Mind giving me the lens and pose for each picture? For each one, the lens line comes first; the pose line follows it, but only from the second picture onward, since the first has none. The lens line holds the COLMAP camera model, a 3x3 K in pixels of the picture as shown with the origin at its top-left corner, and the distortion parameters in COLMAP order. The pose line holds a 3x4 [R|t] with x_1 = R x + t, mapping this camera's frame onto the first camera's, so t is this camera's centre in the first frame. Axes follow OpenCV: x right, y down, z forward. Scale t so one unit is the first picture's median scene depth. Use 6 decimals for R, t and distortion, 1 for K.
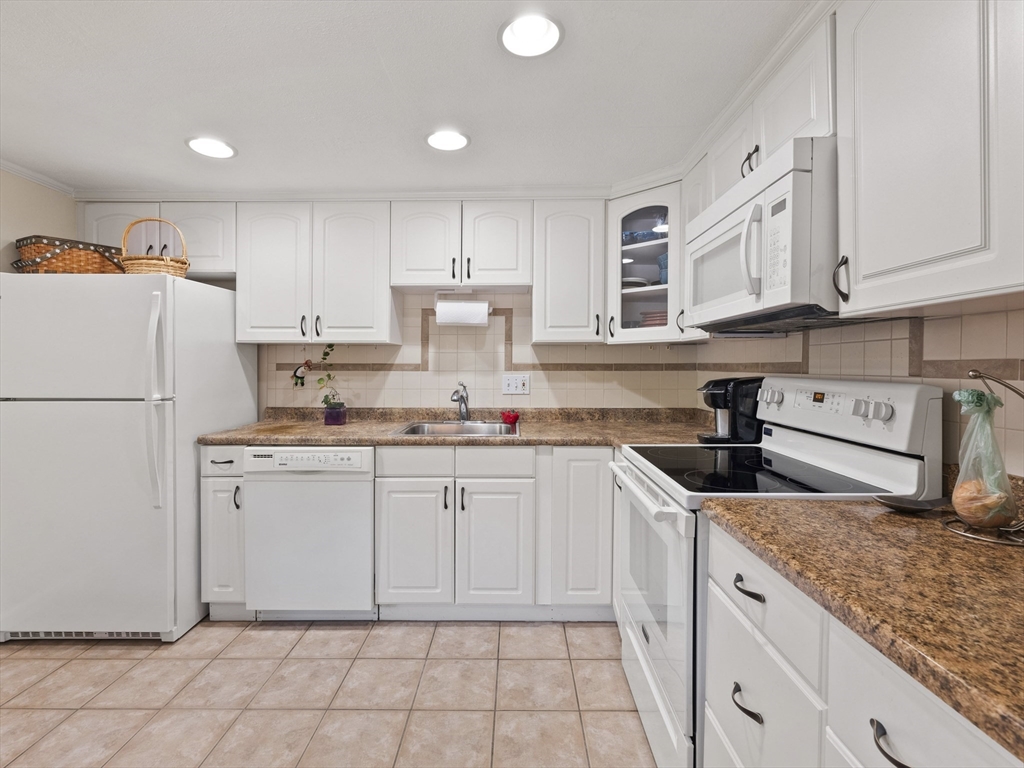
lens RADIAL K [[481.0, 0, 507.4], [0, 481.0, 368.1], [0, 0, 1]] dist [-0.002592, 0.000038]
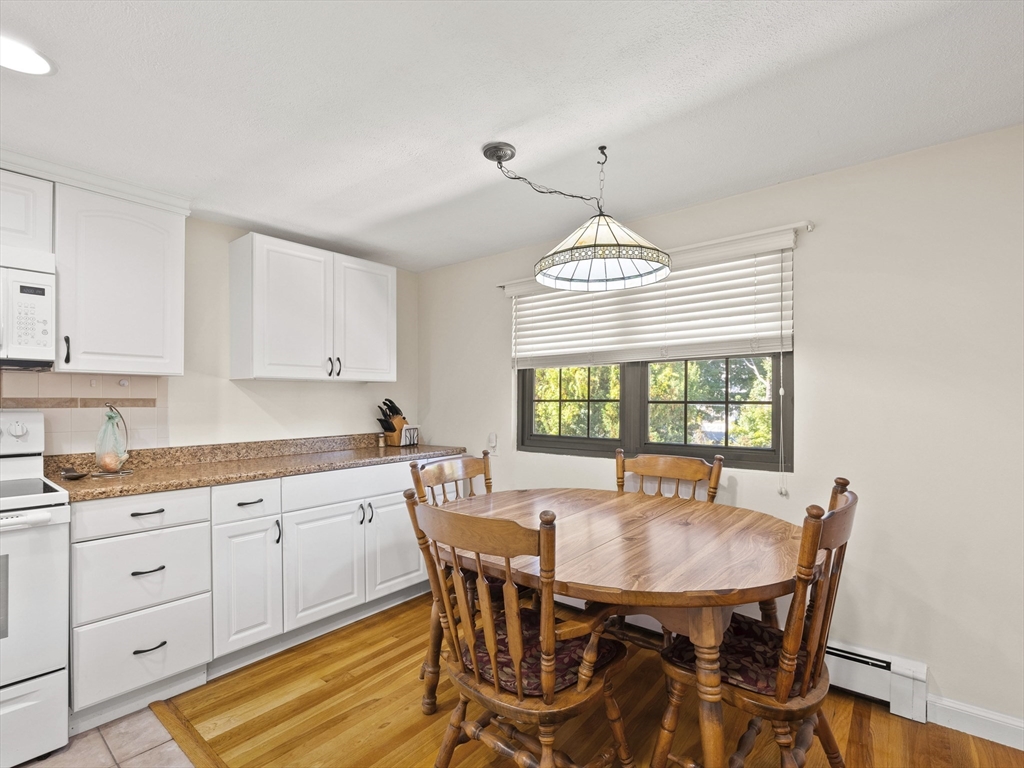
lens RADIAL K [[495.8, 0, 509.2], [0, 495.8, 399.4], [0, 0, 1]] dist [-0.001800, 0.000874]
pose [[-0.778284, 0.004900, 0.627893, -0.819385], [0.005371, 0.999985, -0.001146, 0.000756], [-0.627889, 0.002481, -0.778299, 0.697523]]
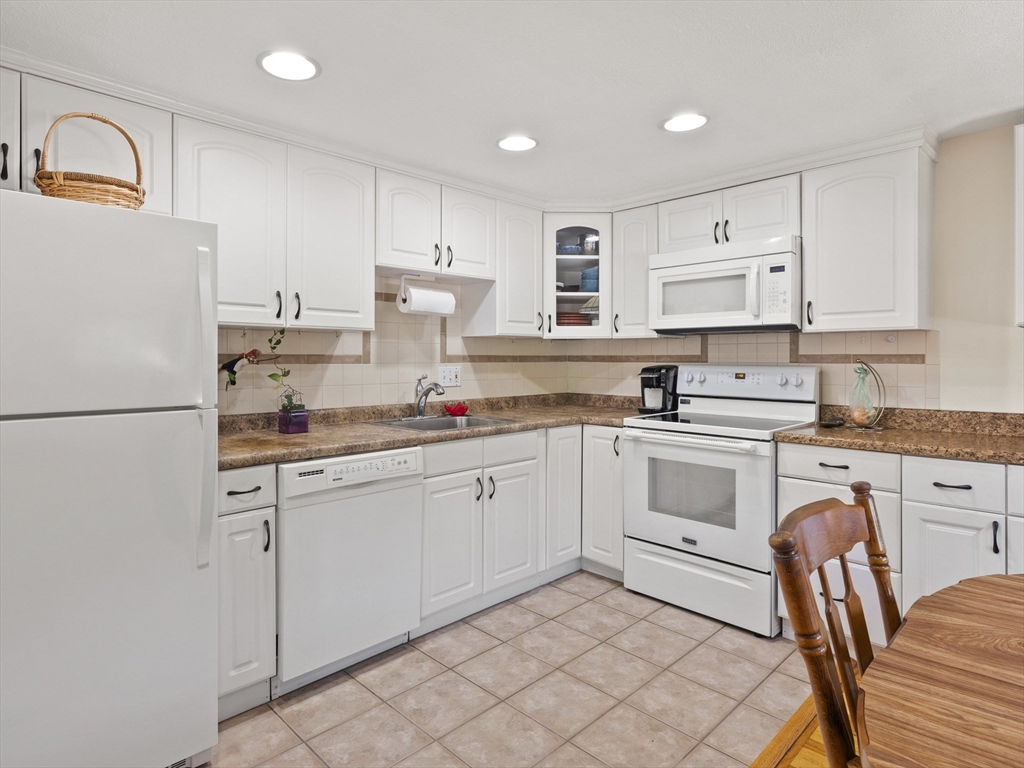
lens RADIAL K [[575.5, 0, 514.0], [0, 575.5, 360.9], [0, 0, 1]] dist [0.003865, -0.001155]
pose [[0.699010, -0.003594, 0.715102, -0.926227], [0.004199, 0.999991, 0.000921, 0.002001], [-0.715099, 0.002359, 0.699019, 0.109956]]
